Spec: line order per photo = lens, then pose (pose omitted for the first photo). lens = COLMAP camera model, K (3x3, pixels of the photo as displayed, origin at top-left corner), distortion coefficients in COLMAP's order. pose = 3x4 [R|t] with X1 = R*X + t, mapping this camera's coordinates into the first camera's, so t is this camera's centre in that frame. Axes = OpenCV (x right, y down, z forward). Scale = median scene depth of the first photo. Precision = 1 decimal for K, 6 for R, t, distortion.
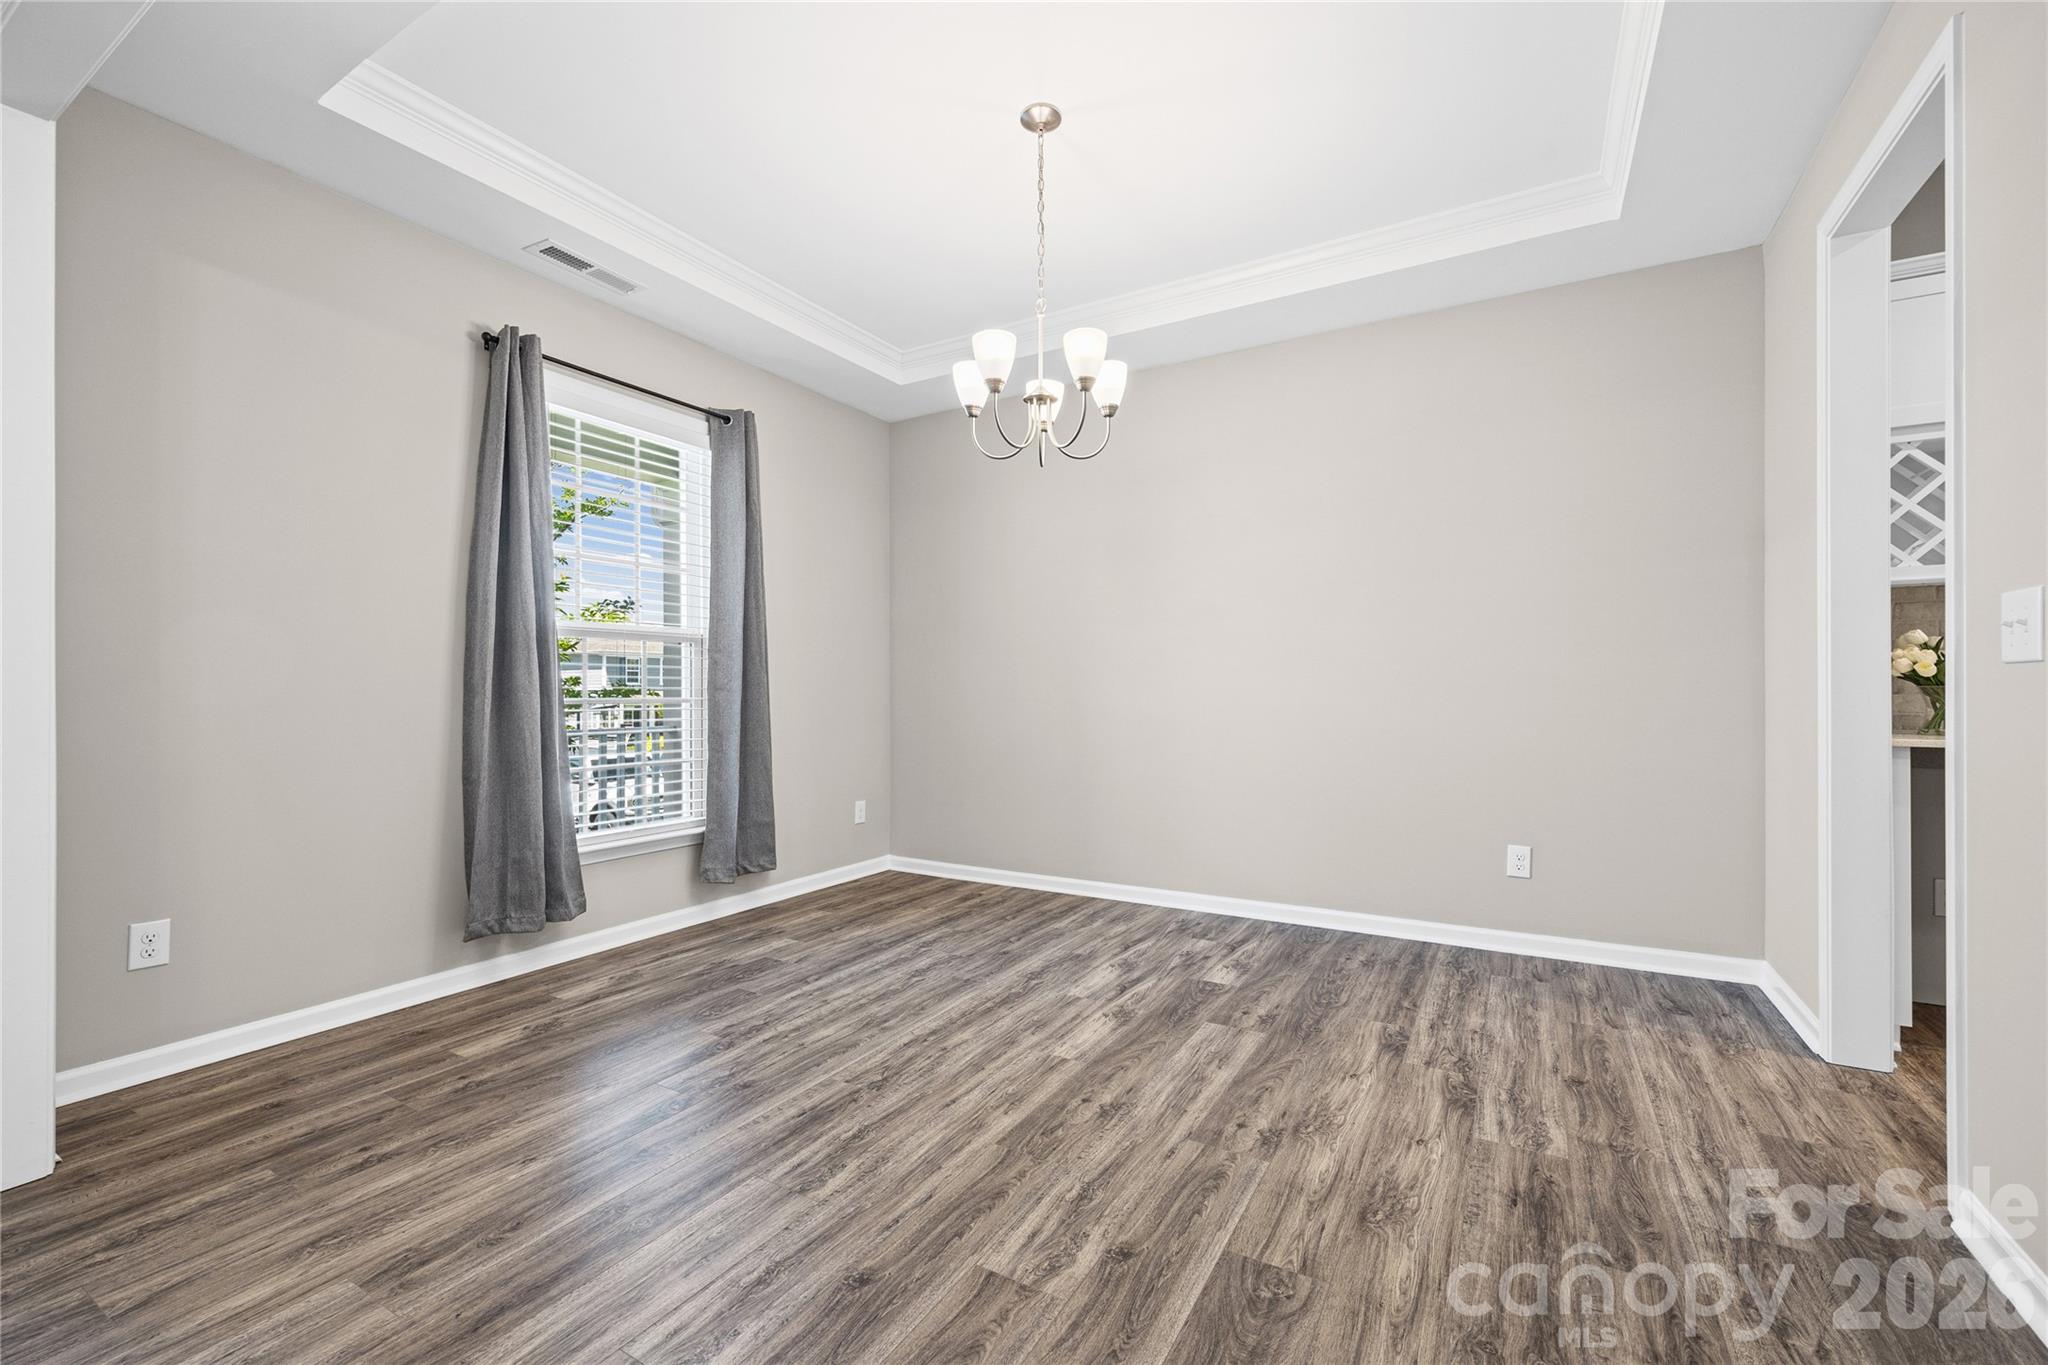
lens RADIAL K [[835.7, 0, 1029.4], [0, 835.7, 684.9], [0, 0, 1]] dist [-0.002983, -0.000665]
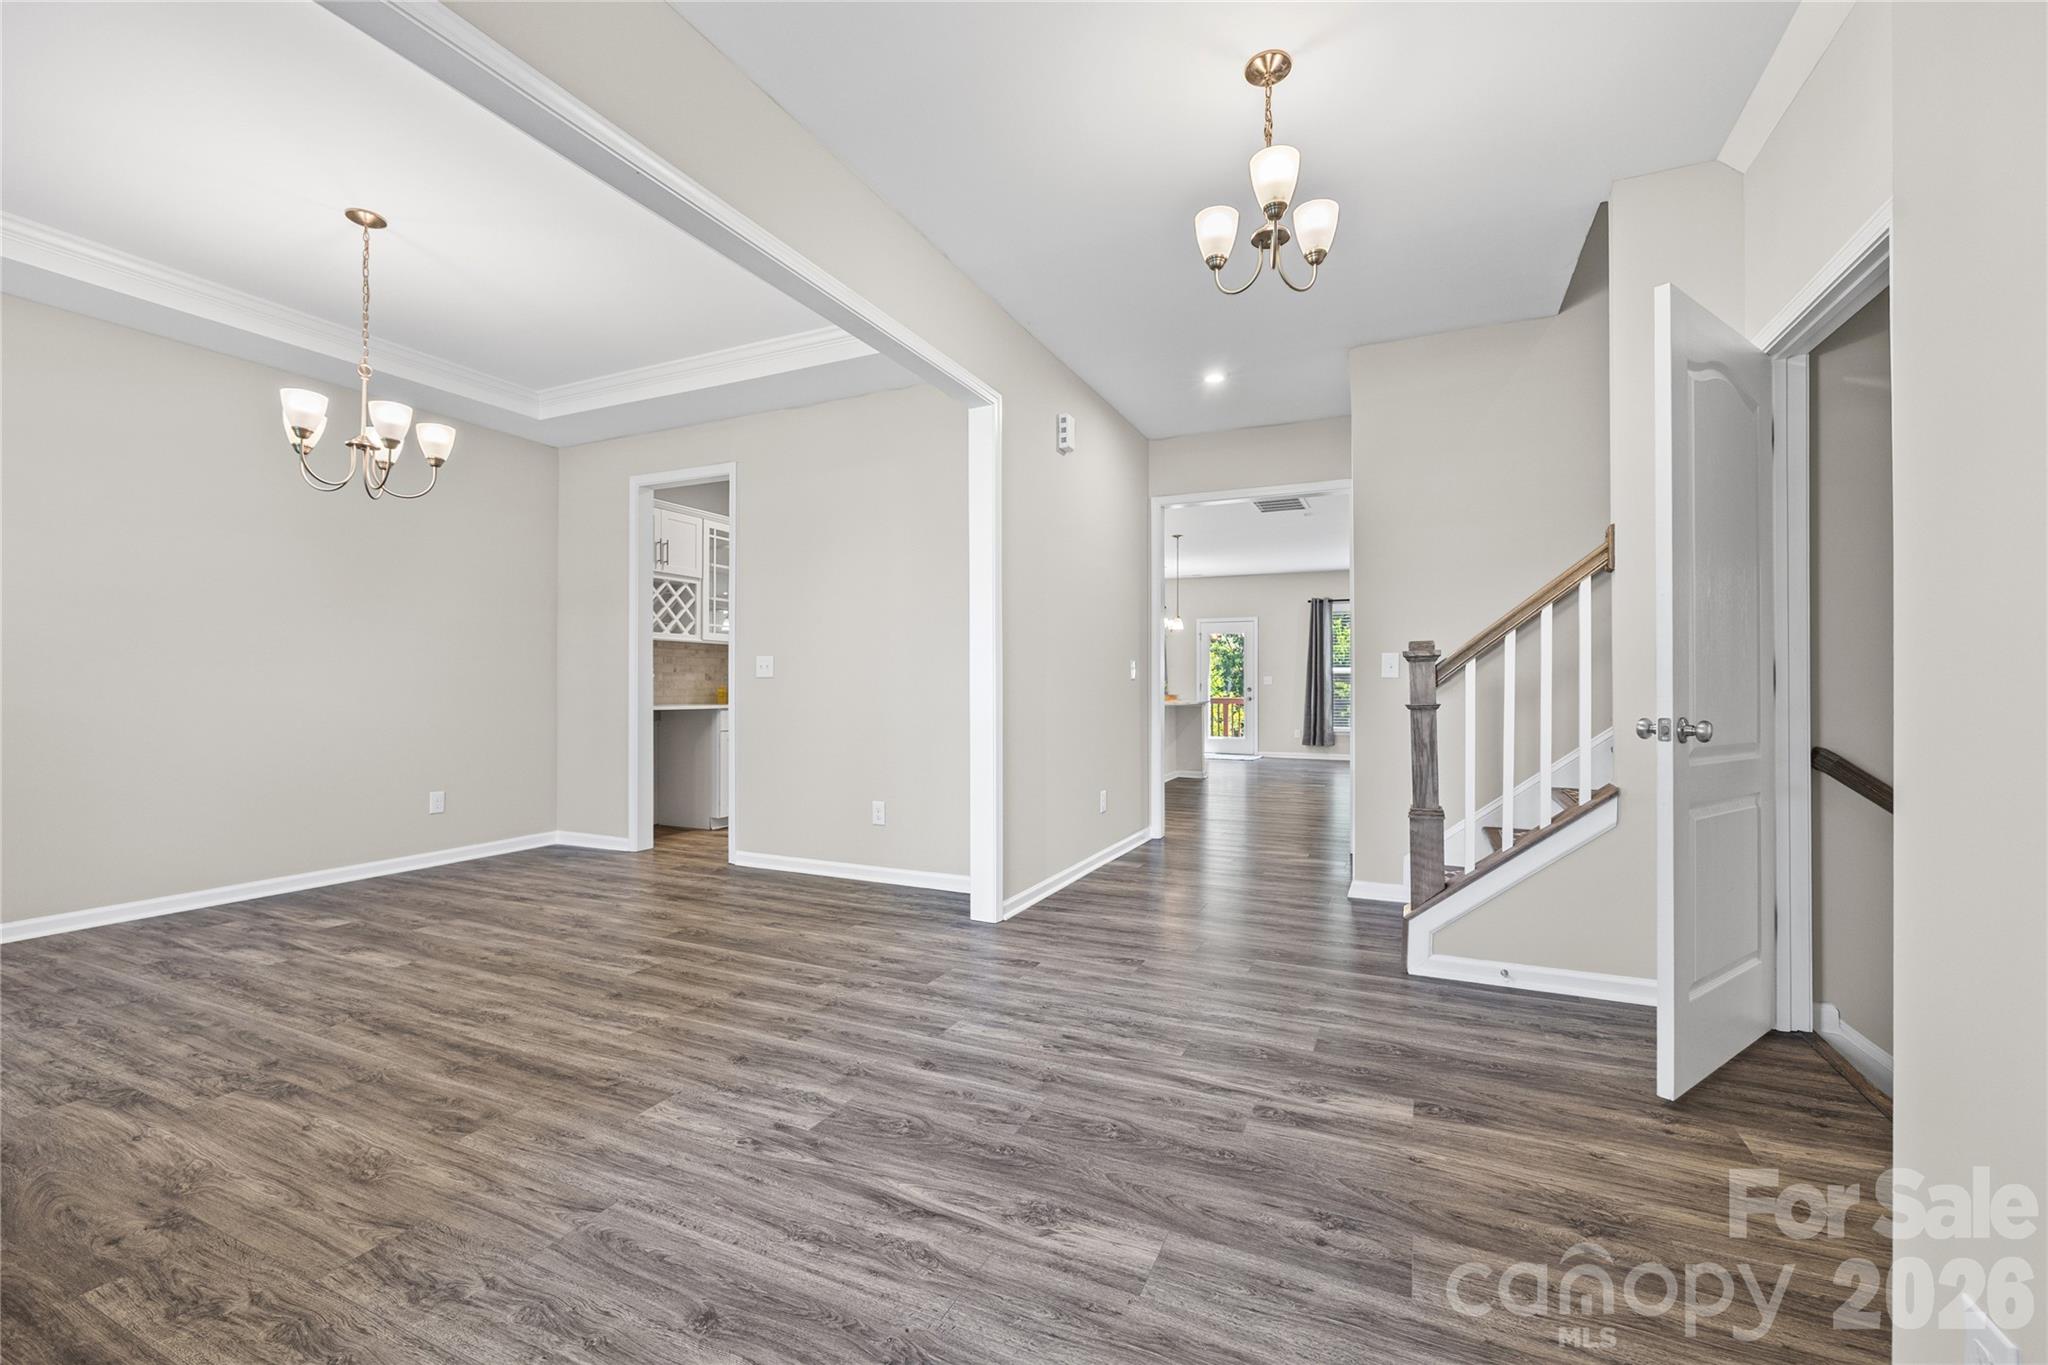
lens RADIAL K [[835.7, 0, 1018.6], [0, 835.7, 690.5], [0, 0, 1]] dist [-0.002983, -0.000665]
pose [[-0.071528, -0.003374, 0.997433, -1.504757], [-0.007865, 0.999965, 0.002818, 0.011949], [-0.997408, -0.007643, -0.071552, 0.167790]]
